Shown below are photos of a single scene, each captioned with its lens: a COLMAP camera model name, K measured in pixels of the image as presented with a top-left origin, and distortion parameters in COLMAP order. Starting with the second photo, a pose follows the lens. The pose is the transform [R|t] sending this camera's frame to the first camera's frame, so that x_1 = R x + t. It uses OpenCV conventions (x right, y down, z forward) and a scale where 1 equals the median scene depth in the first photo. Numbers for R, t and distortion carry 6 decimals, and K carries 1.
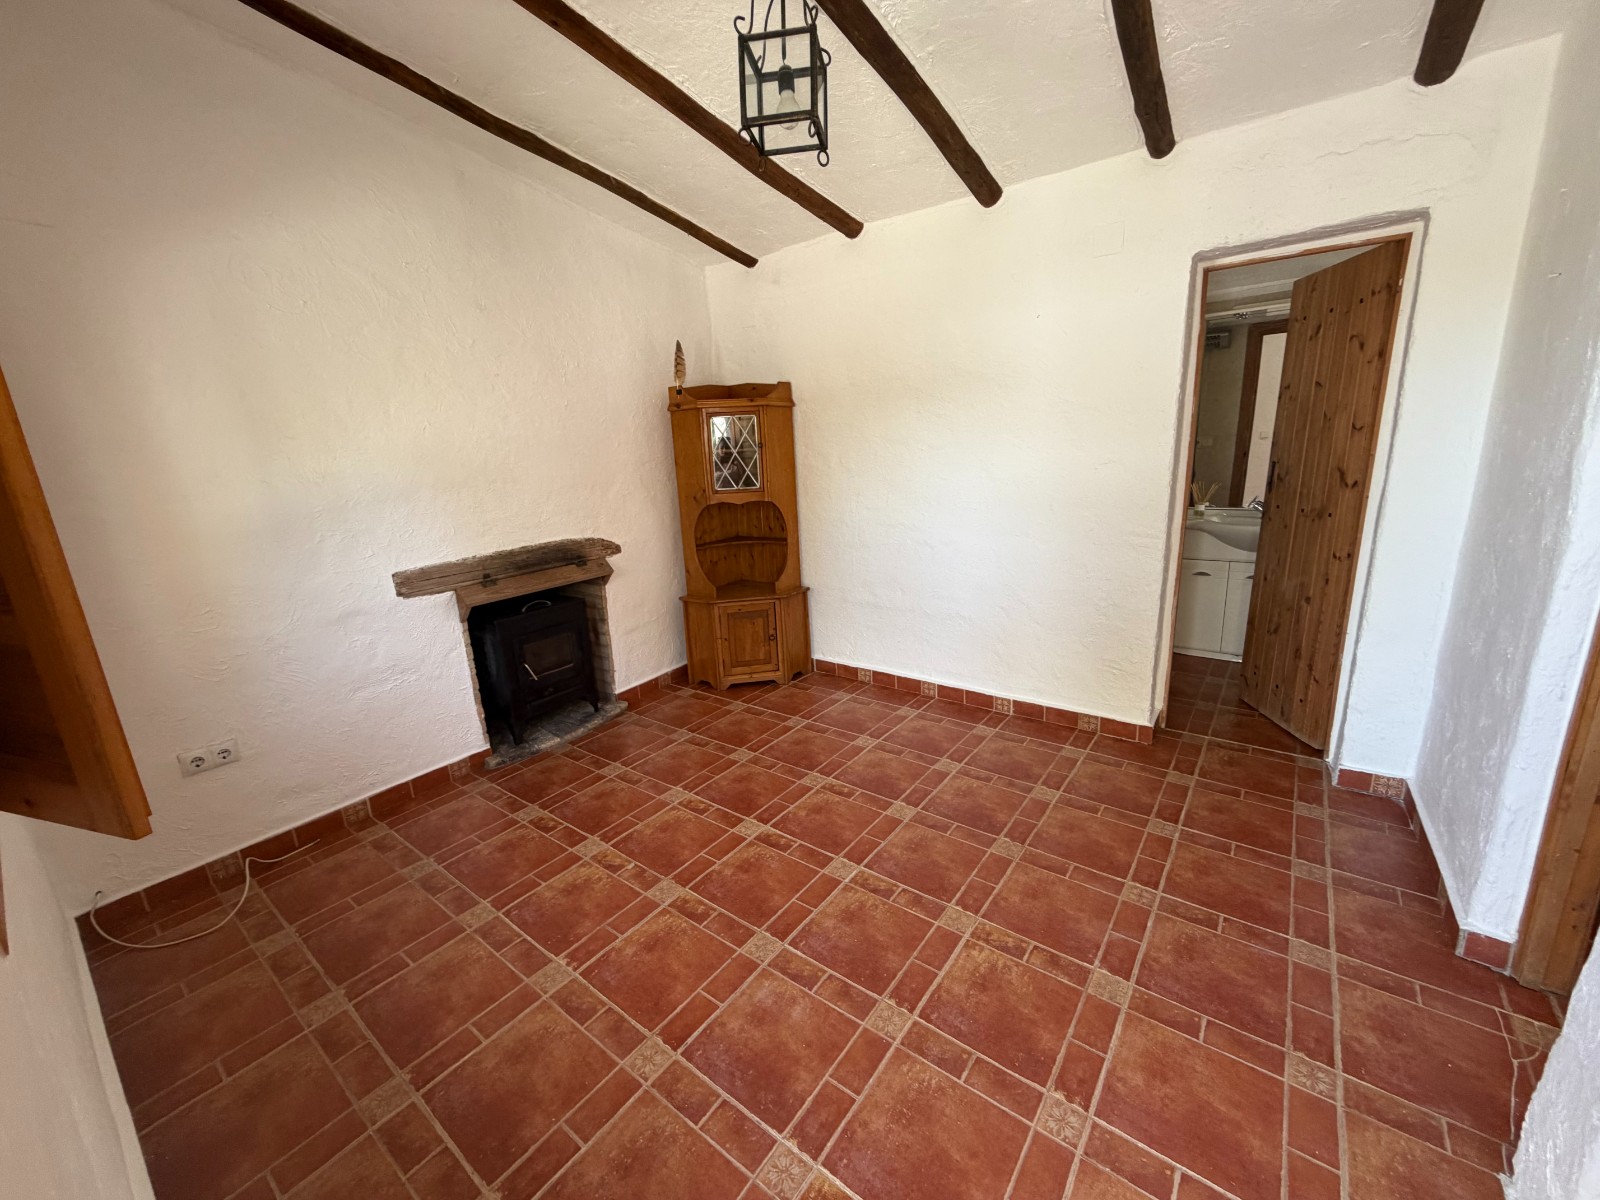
lens RADIAL K [[637.9, 0, 795.8], [0, 637.9, 598.9], [0, 0, 1]] dist [-0.000678, -0.000213]
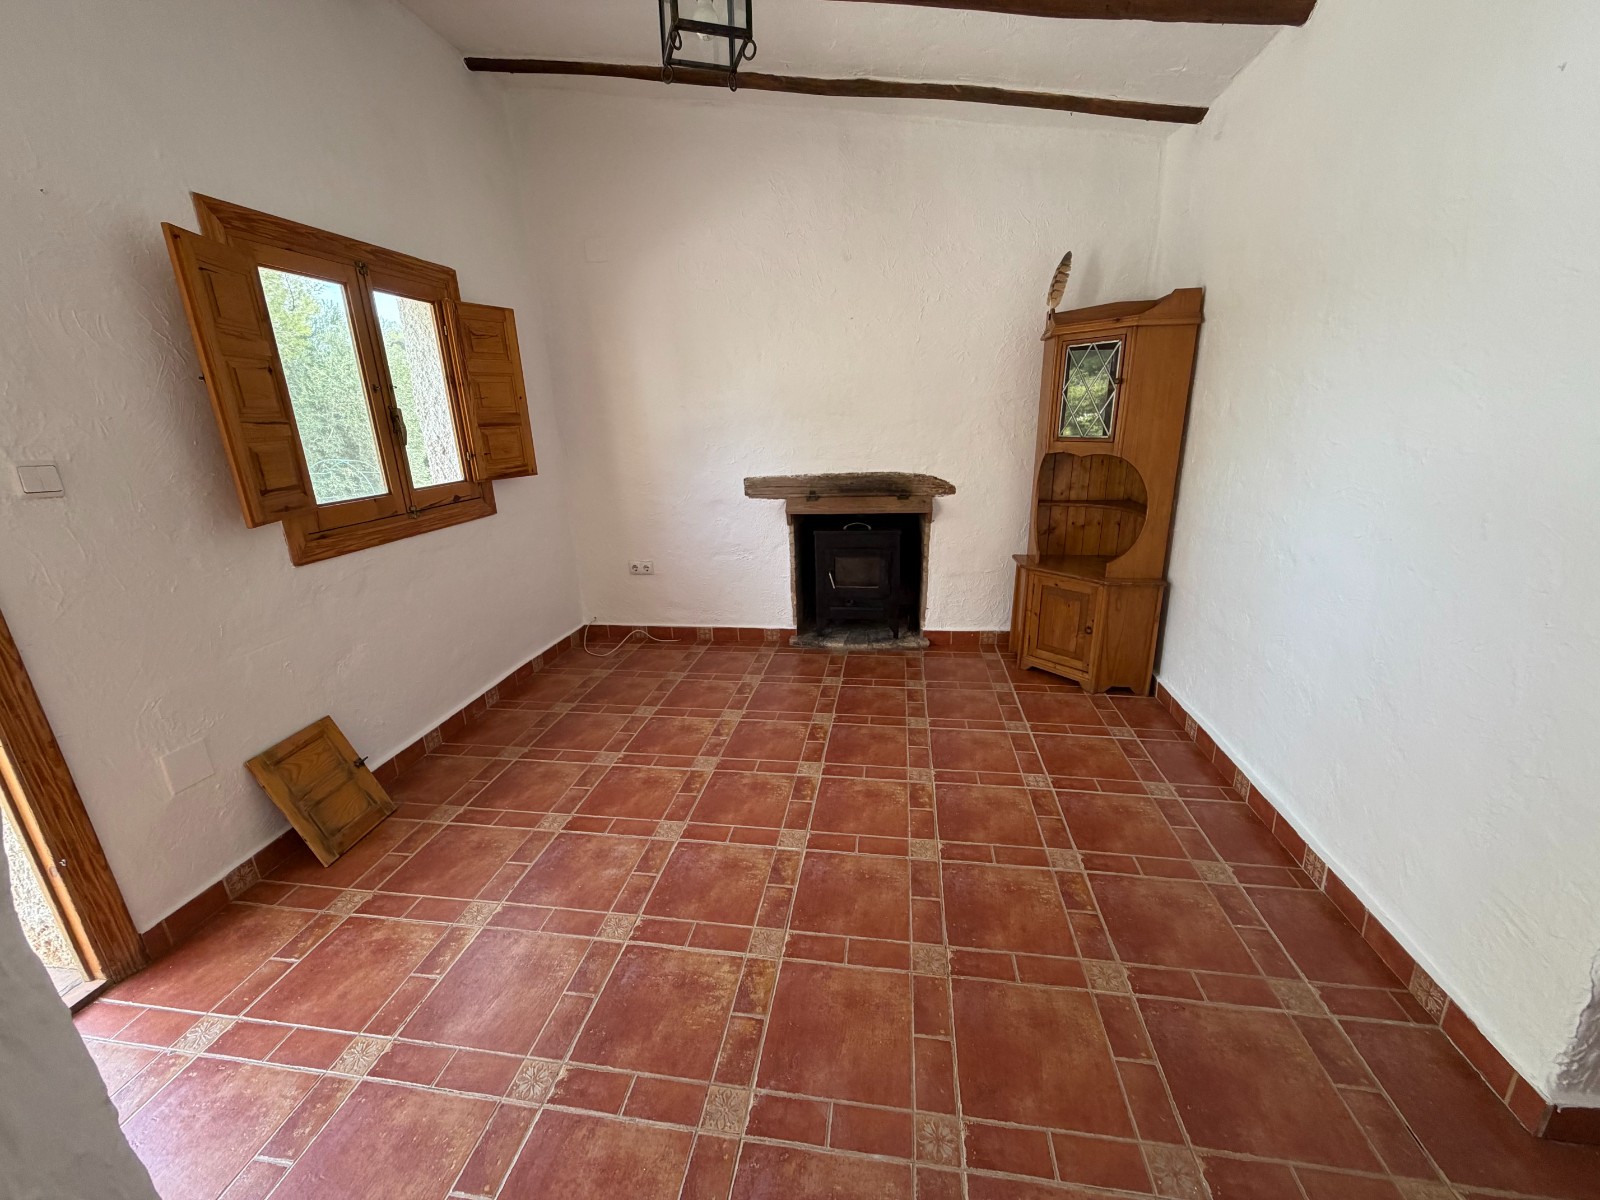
lens RADIAL K [[637.9, 0, 795.8], [0, 637.9, 598.9], [0, 0, 1]] dist [-0.000678, -0.000213]
pose [[0.479190, 0.283128, -0.830792, 0.568413], [-0.202931, 0.956636, 0.208967, -0.089412], [0.853930, 0.068458, 0.515865, 0.361823]]
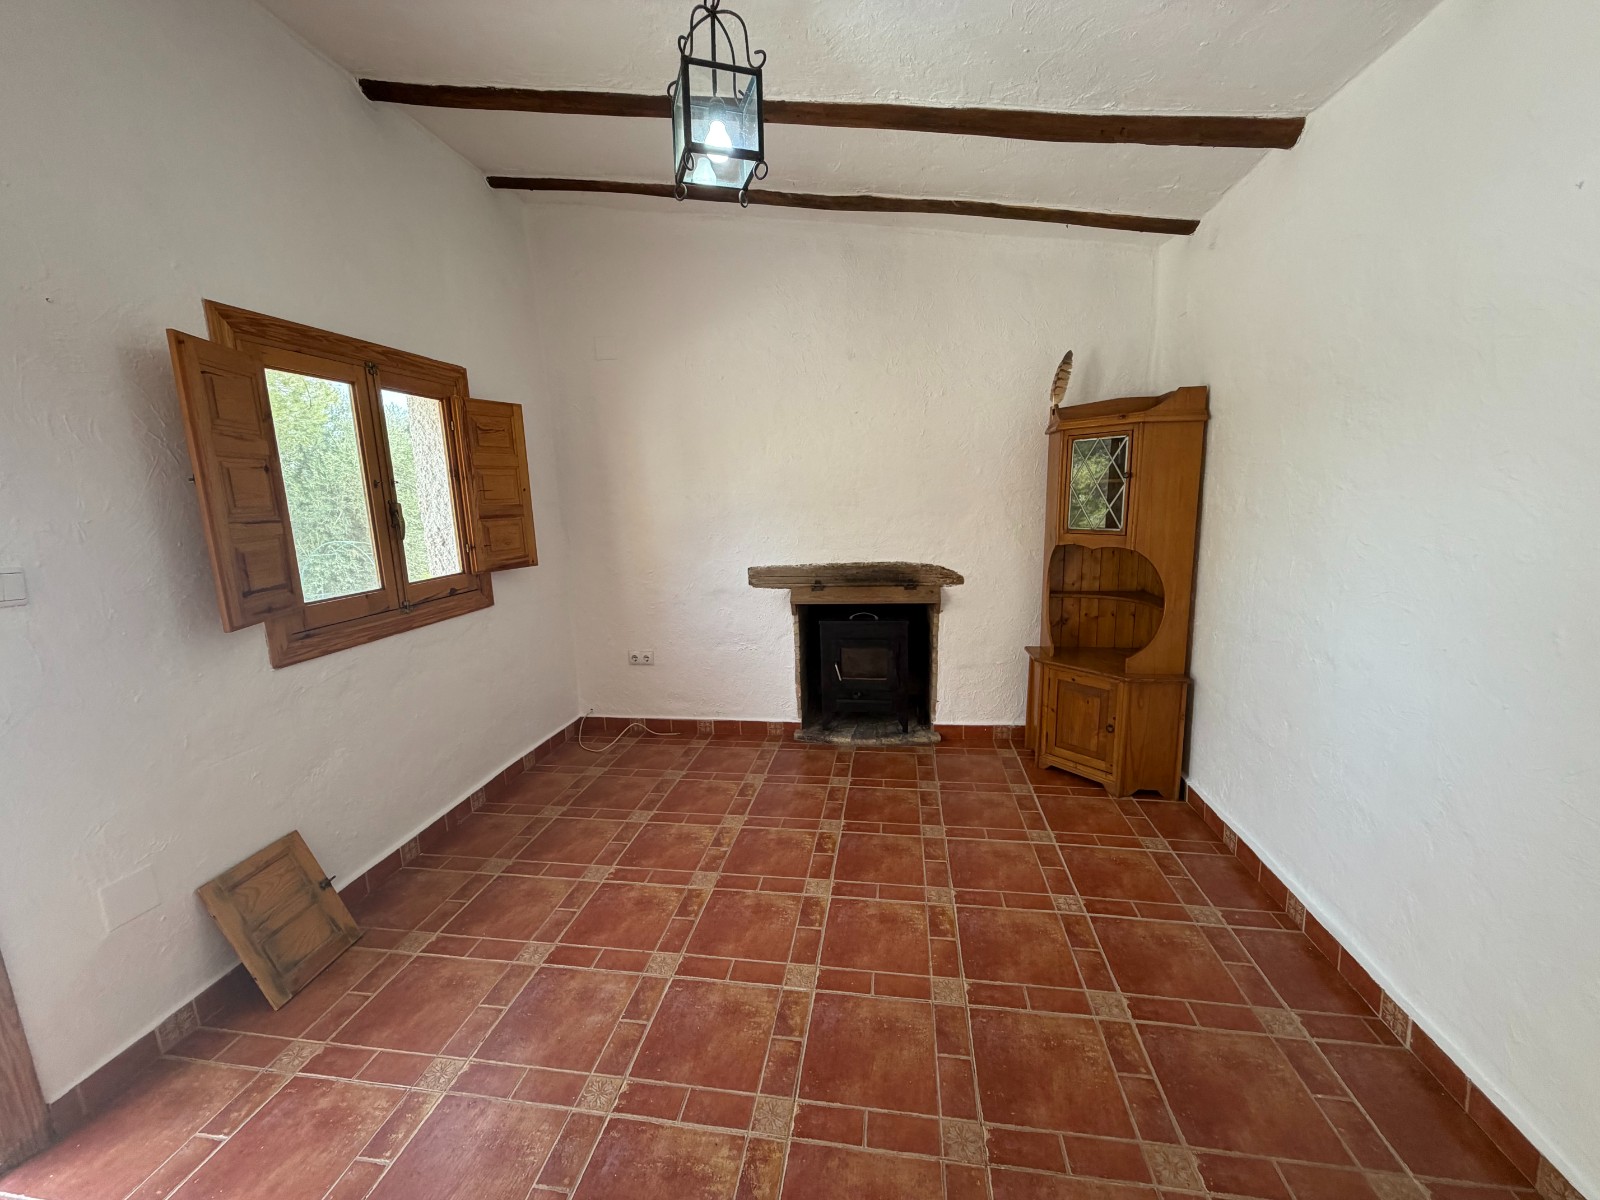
lens RADIAL K [[637.9, 0, 795.8], [0, 637.9, 598.9], [0, 0, 1]] dist [-0.000678, -0.000213]
pose [[0.477836, 0.182862, -0.859206, 0.526741], [-0.203271, 0.974564, 0.094367, -0.109572], [0.854607, 0.129559, 0.502852, 0.371641]]
